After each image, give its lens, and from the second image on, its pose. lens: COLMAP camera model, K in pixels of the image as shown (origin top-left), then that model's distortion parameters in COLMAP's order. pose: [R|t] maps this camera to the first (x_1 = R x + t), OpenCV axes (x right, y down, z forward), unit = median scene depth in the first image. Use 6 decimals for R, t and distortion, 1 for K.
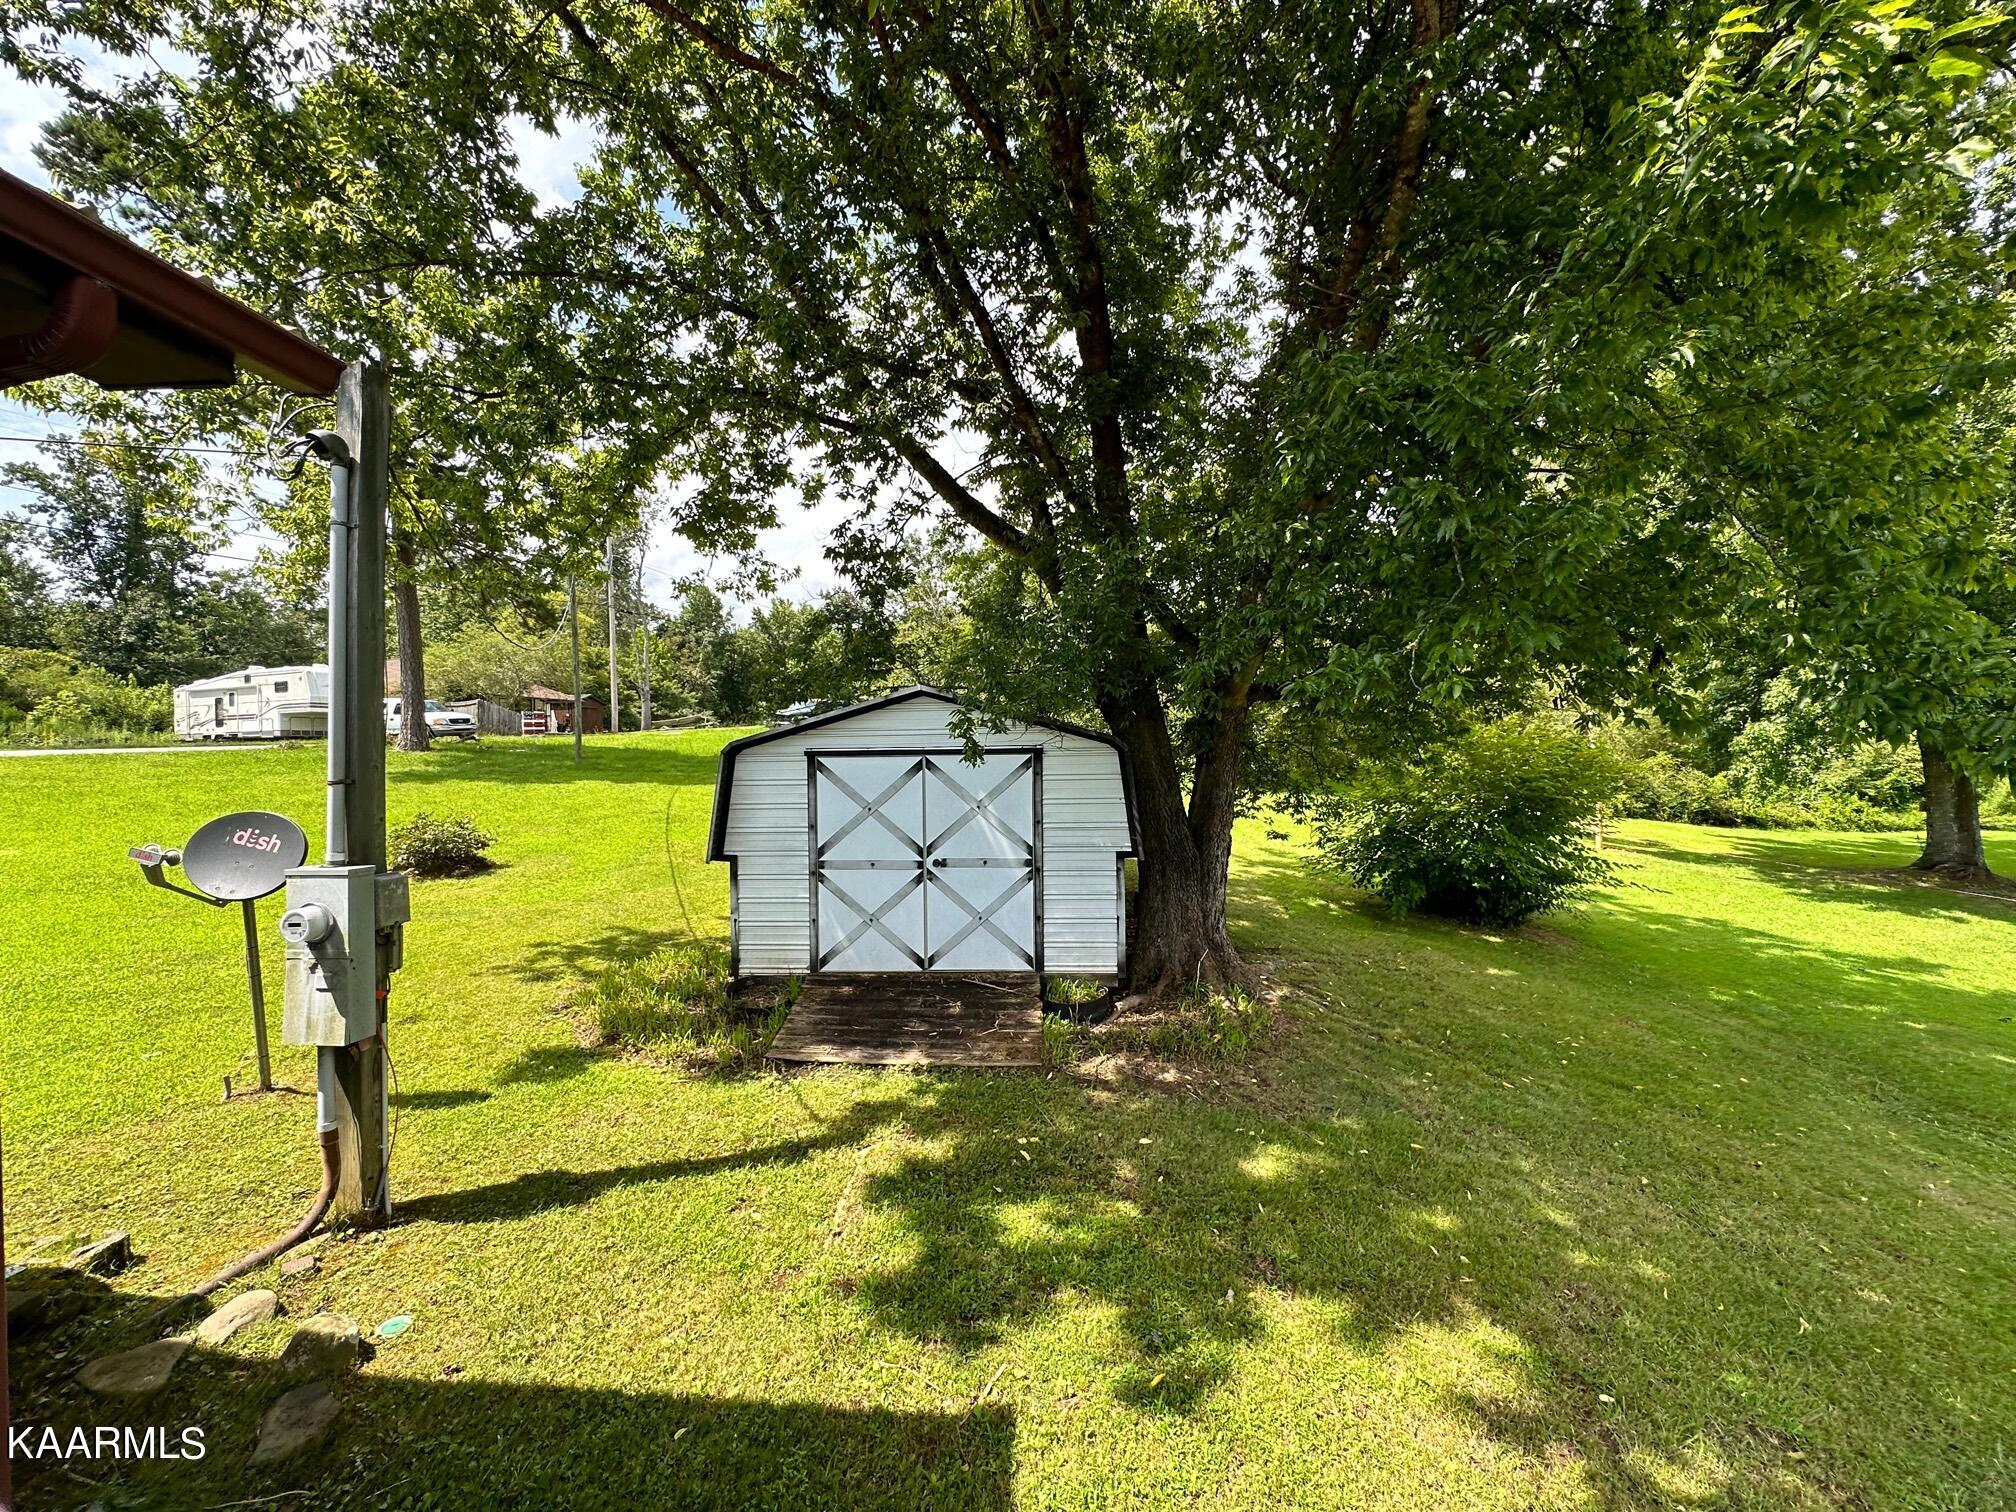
lens RADIAL K [[800.6, 0, 1008.0], [0, 800.6, 756.0], [0, 0, 1]] dist [-0.009168, 0.000251]
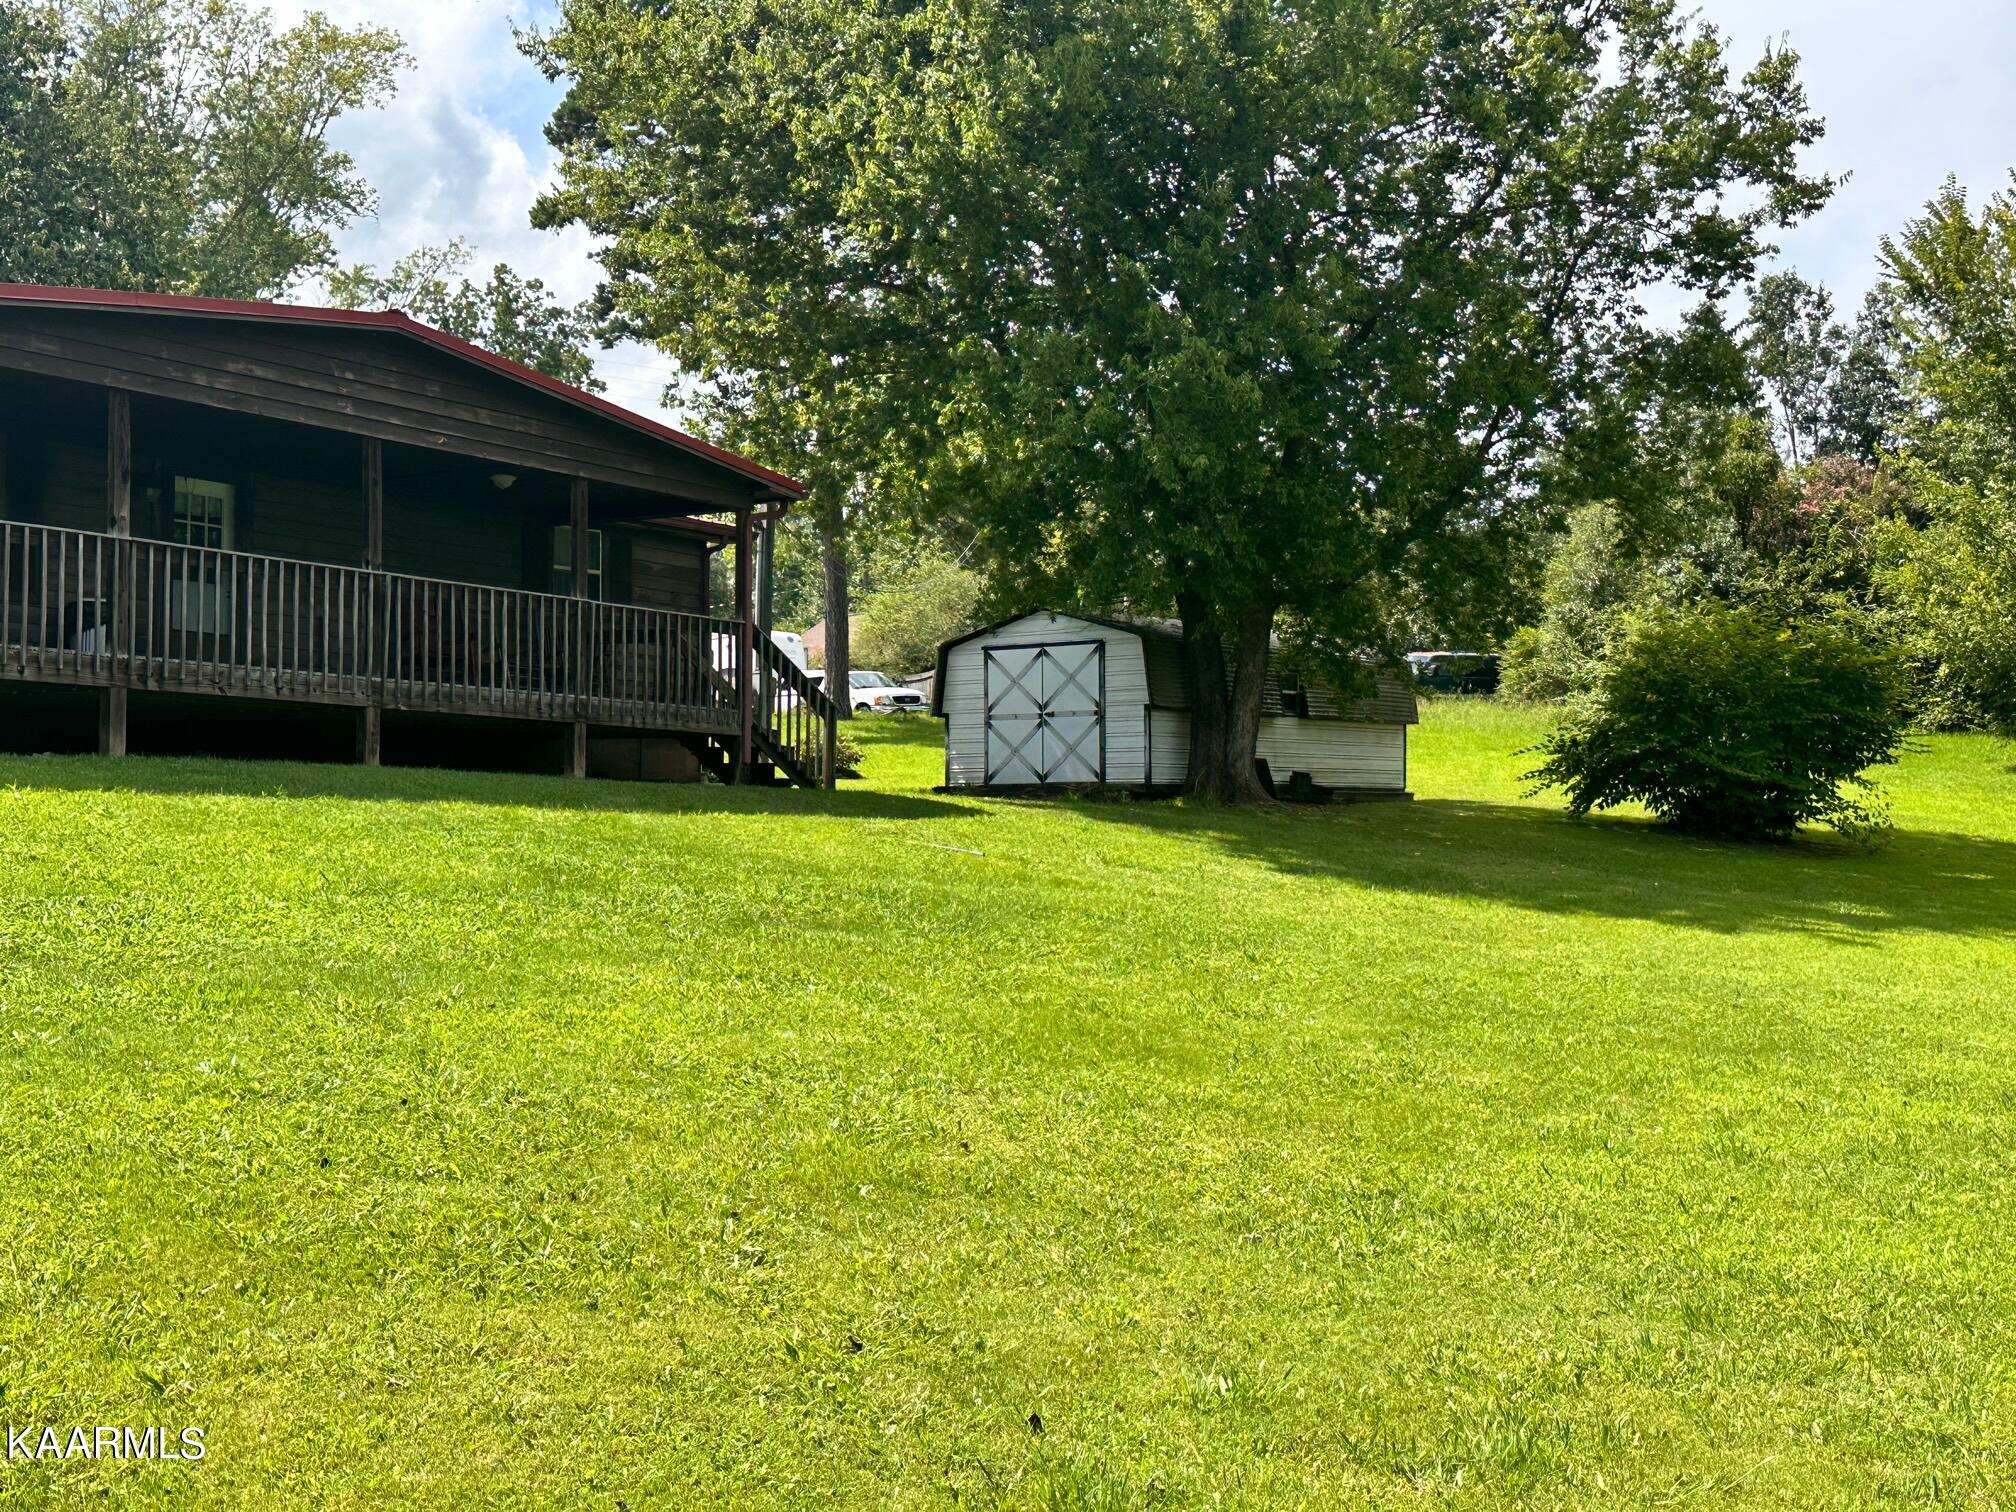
lens RADIAL K [[2367.3, 0, 1010.9], [0, 2367.3, 766.7], [0, 0, 1]] dist [0.205832, -0.503961]
pose [[0.823790, -0.006856, -0.566854, 2.515800], [-0.018289, 0.999085, -0.038663, 0.420702], [0.566600, 0.042217, 0.822911, -2.912466]]
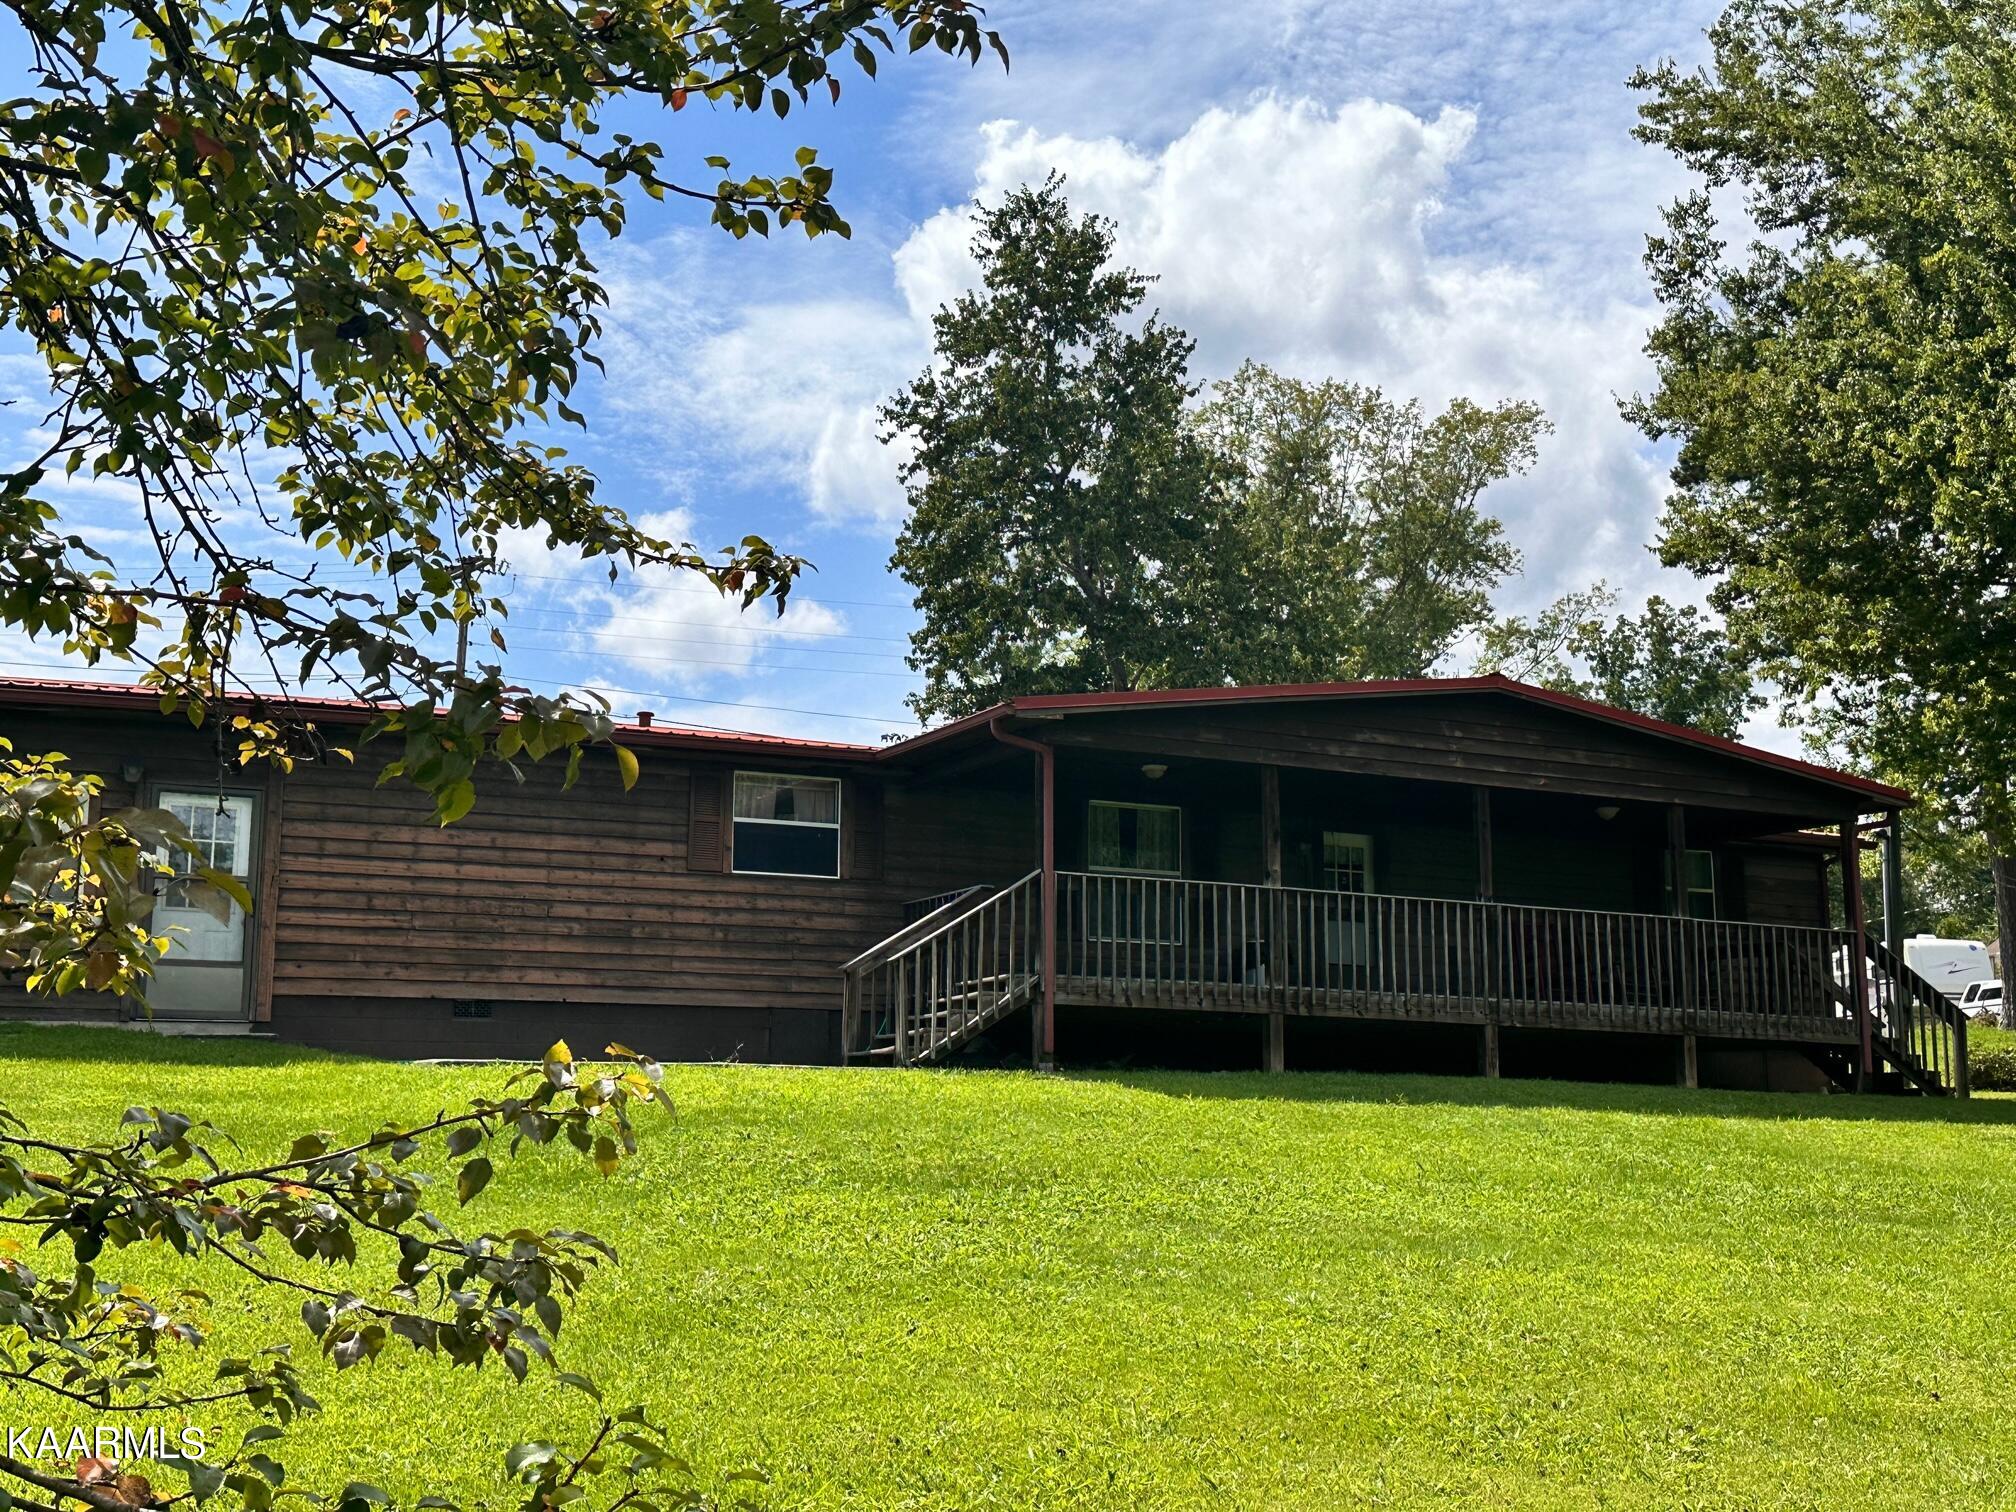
lens RADIAL K [[2367.3, 0, 1010.9], [0, 2367.3, 766.7], [0, 0, 1]] dist [0.205832, -0.503961]
pose [[0.460842, -0.140814, -0.876240, 2.842846], [-0.014116, 0.986044, -0.165884, 0.454032], [0.887370, 0.088816, 0.452423, -3.042688]]
